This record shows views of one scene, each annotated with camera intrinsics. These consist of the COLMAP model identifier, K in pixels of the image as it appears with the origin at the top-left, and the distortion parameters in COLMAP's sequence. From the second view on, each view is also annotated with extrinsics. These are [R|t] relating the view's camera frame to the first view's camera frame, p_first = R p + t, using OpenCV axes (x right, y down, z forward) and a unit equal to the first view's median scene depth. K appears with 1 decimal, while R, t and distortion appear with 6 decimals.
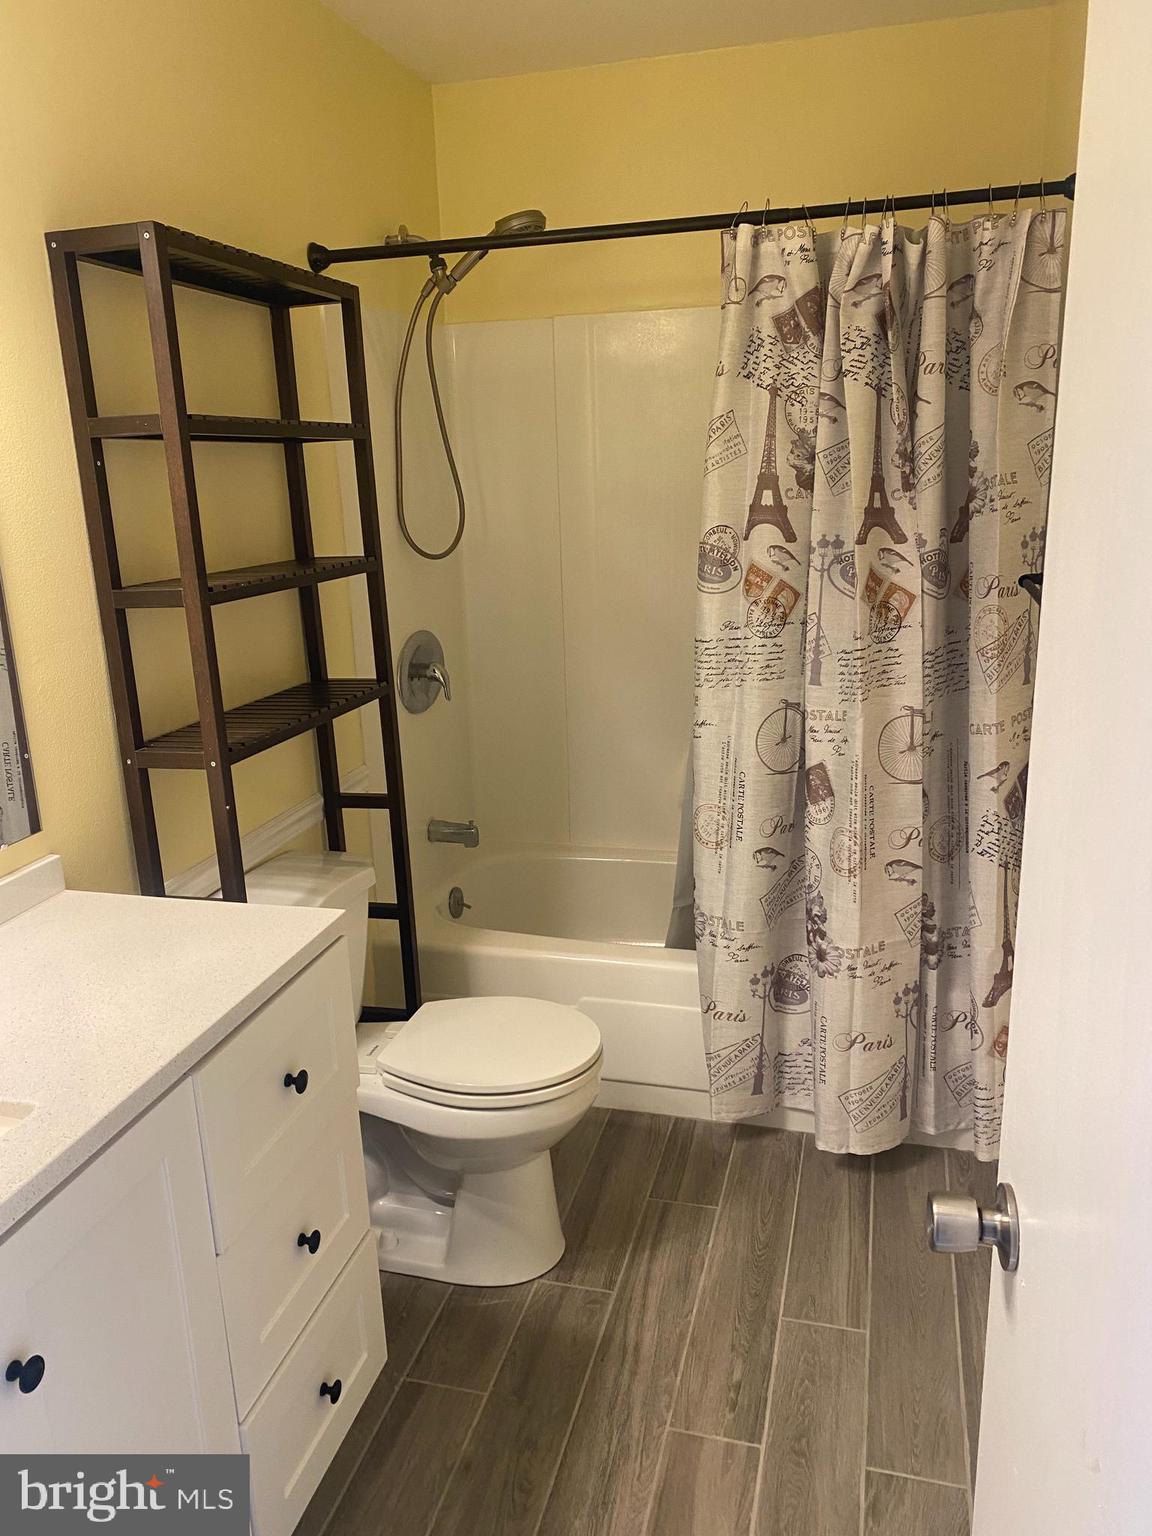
lens RADIAL K [[1168.8, 0, 577.9], [0, 1168.8, 767.5], [0, 0, 1]] dist [0.062946, -0.063542]
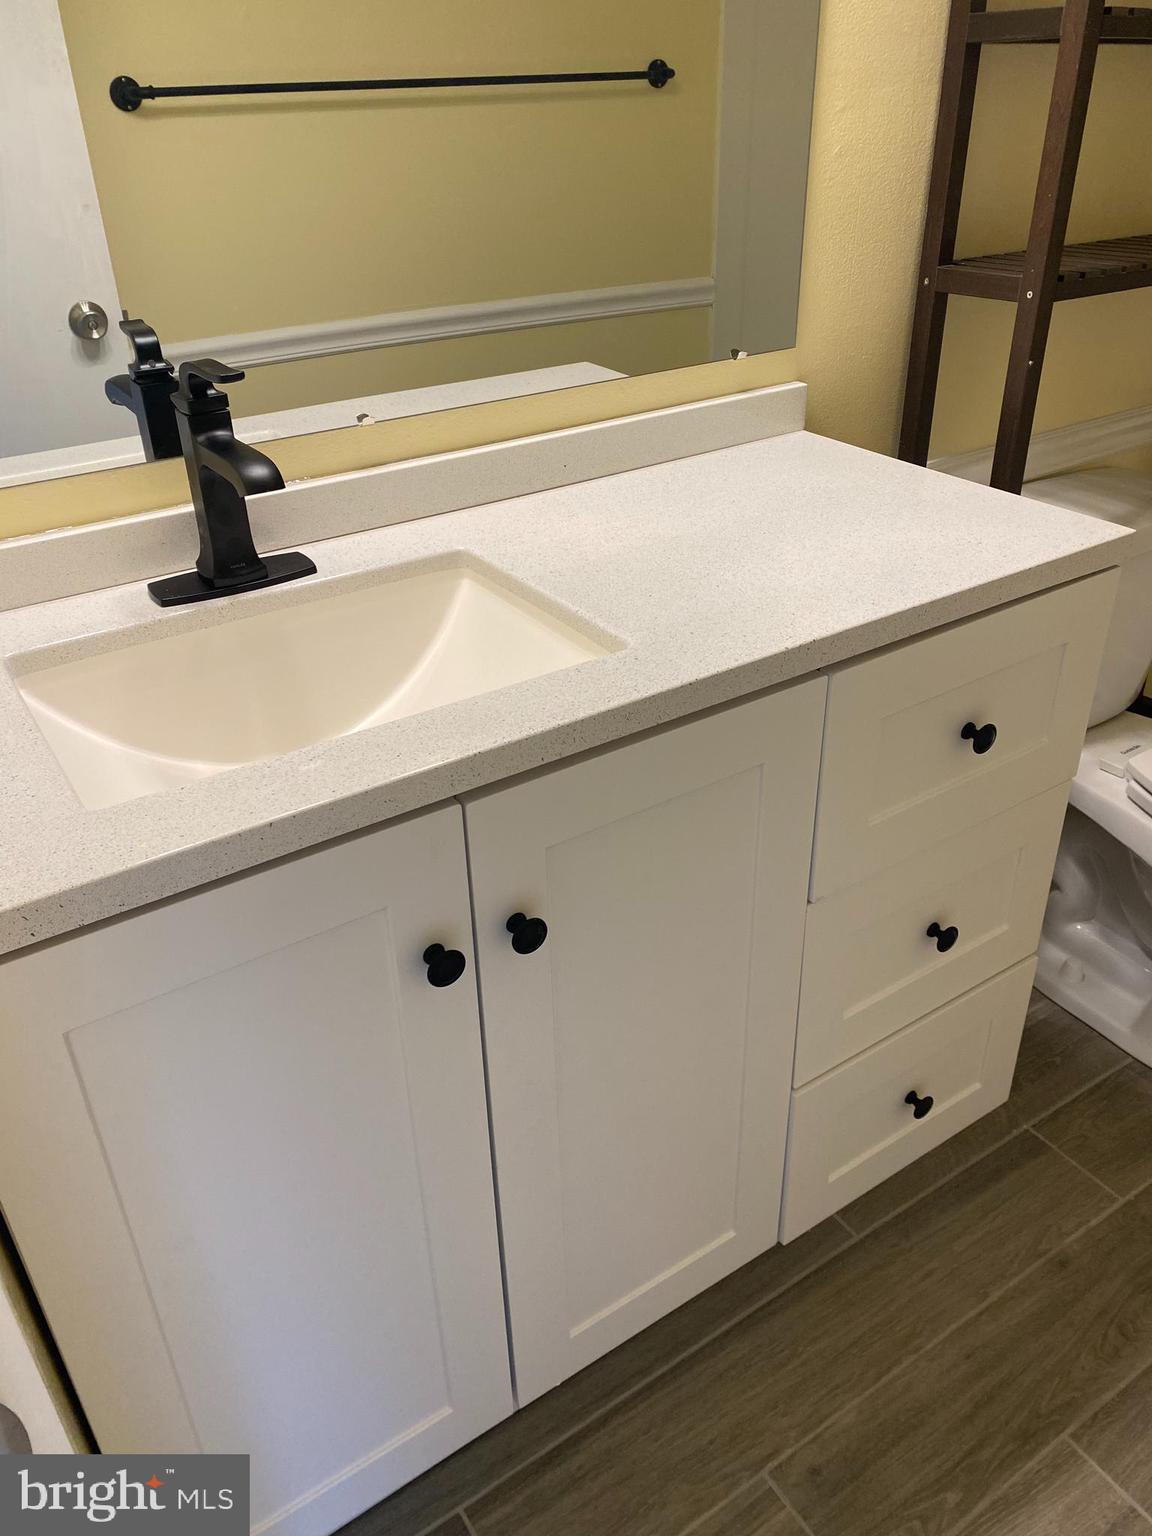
lens RADIAL K [[1168.8, 0, 583.9], [0, 1168.8, 799.5], [0, 0, 1]] dist [0.062946, -0.063542]
pose [[0.749903, 0.356579, -0.557222, -0.002177], [-0.167338, 0.917152, 0.361704, 0.063299], [0.640034, -0.177999, 0.747445, 0.231609]]
